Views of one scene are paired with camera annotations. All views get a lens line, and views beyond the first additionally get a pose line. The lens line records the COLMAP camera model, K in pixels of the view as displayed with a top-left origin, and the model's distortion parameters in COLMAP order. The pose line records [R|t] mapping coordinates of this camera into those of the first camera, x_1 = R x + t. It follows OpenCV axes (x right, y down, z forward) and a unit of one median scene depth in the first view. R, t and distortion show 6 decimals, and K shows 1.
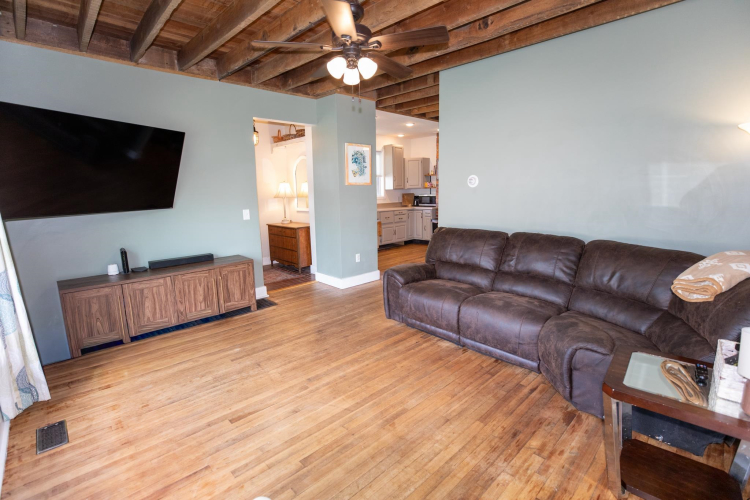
lens RADIAL K [[344.3, 0, 373.8], [0, 344.3, 249.2], [0, 0, 1]] dist [-0.029607, 0.000356]
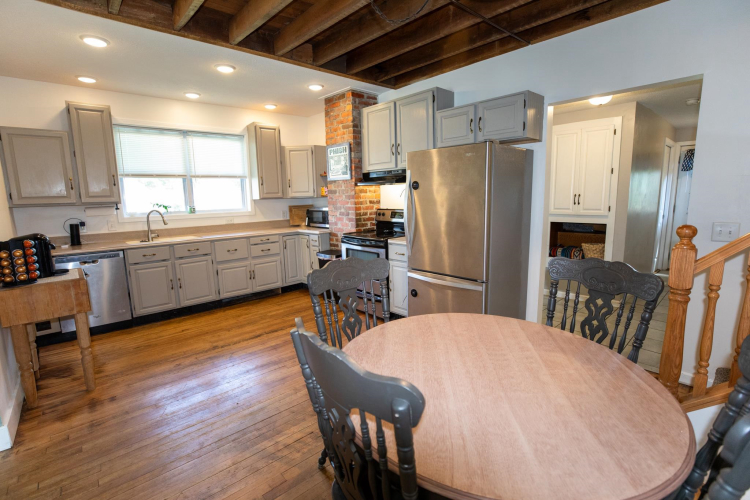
lens RADIAL K [[344.3, 0, 372.5], [0, 344.3, 249.1], [0, 0, 1]] dist [-0.029607, 0.000356]
pose [[0.999297, -0.003540, -0.037322, 0.265546], [0.002978, 0.999882, -0.015086, -0.079009], [0.037371, 0.014964, 0.999189, 0.421364]]
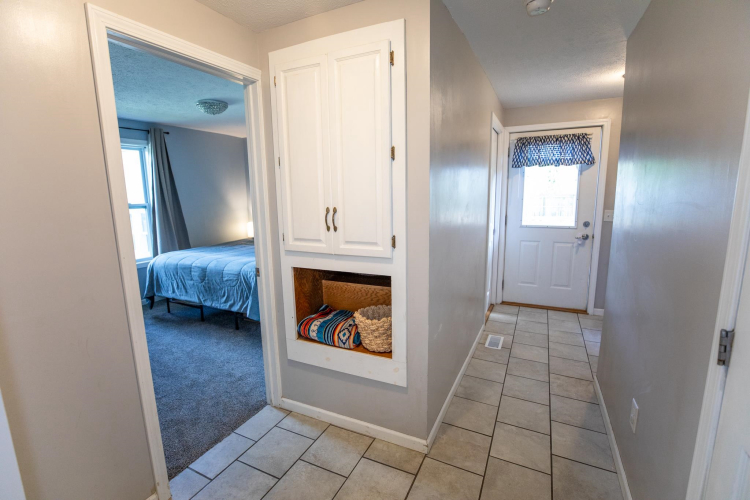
lens RADIAL K [[344.3, 0, 370.5], [0, 344.3, 247.7], [0, 0, 1]] dist [-0.029607, 0.000356]
pose [[0.943455, -0.056765, 0.326604, 0.413993], [0.062198, 0.998045, -0.006209, -0.116512], [-0.325613, 0.026172, 0.945141, 0.608977]]
